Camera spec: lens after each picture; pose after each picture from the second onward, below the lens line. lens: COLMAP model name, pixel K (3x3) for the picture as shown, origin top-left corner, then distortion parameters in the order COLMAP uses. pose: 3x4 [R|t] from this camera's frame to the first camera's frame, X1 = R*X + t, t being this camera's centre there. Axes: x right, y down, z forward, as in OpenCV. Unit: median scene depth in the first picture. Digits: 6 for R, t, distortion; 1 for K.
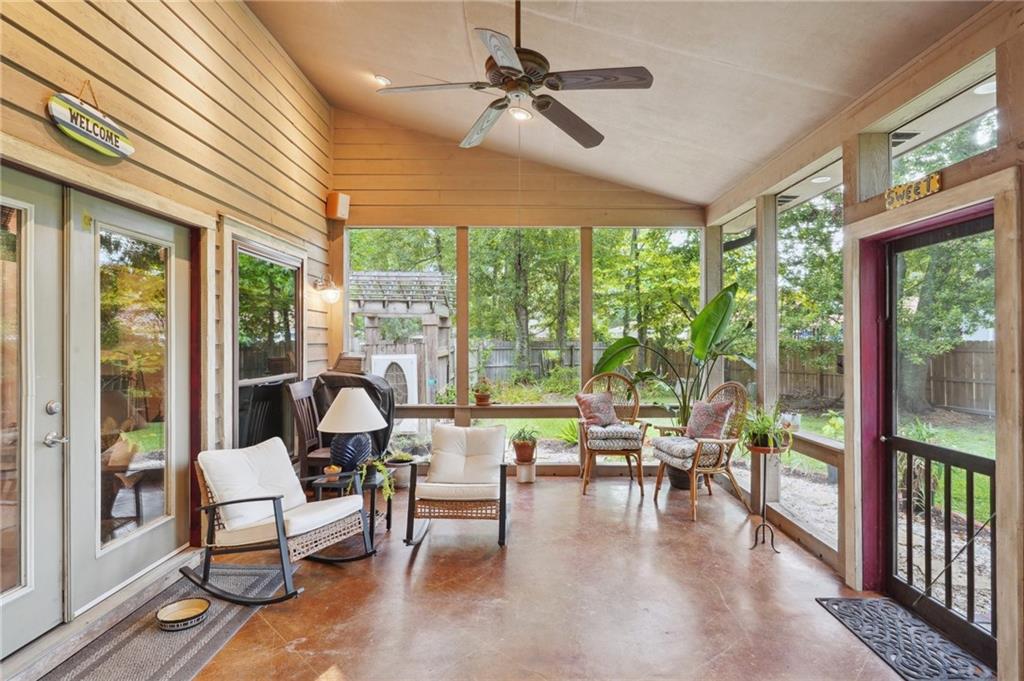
lens RADIAL K [[529.7, 0, 511.1], [0, 529.7, 346.7], [0, 0, 1]] dist [0.000563, 0.000016]
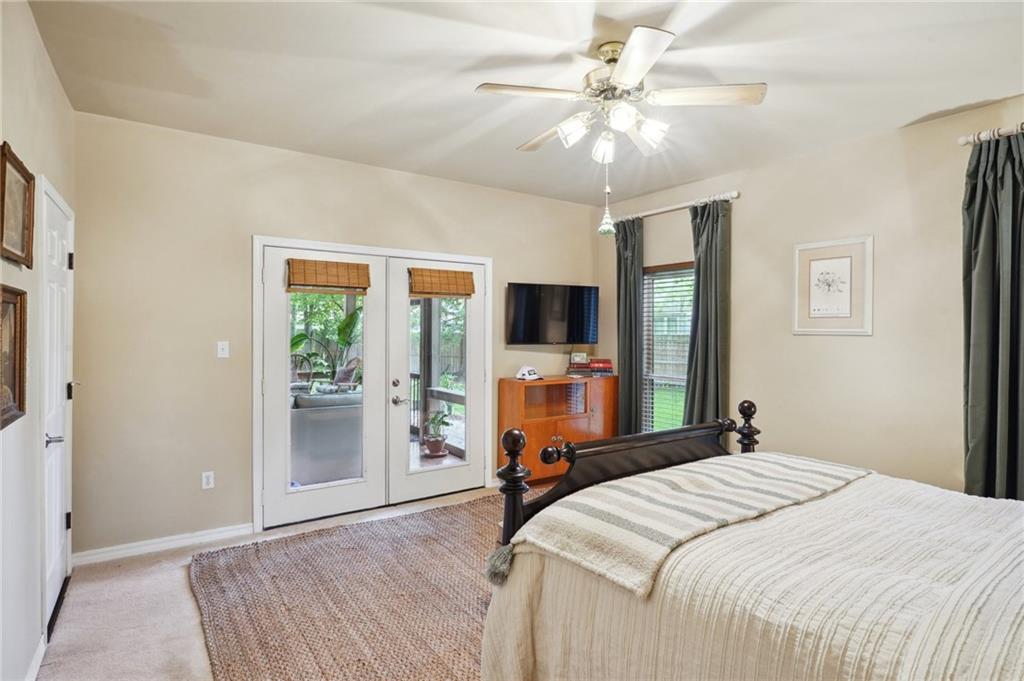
lens RADIAL K [[516.8, 0, 511.9], [0, 516.8, 343.2], [0, 0, 1]] dist [-0.019158, 0.004618]
pose [[0.812448, -0.002989, 0.583026, -0.066322], [-0.004857, 0.999917, 0.011895, -0.003141], [-0.583013, -0.012496, 0.812367, -0.252000]]
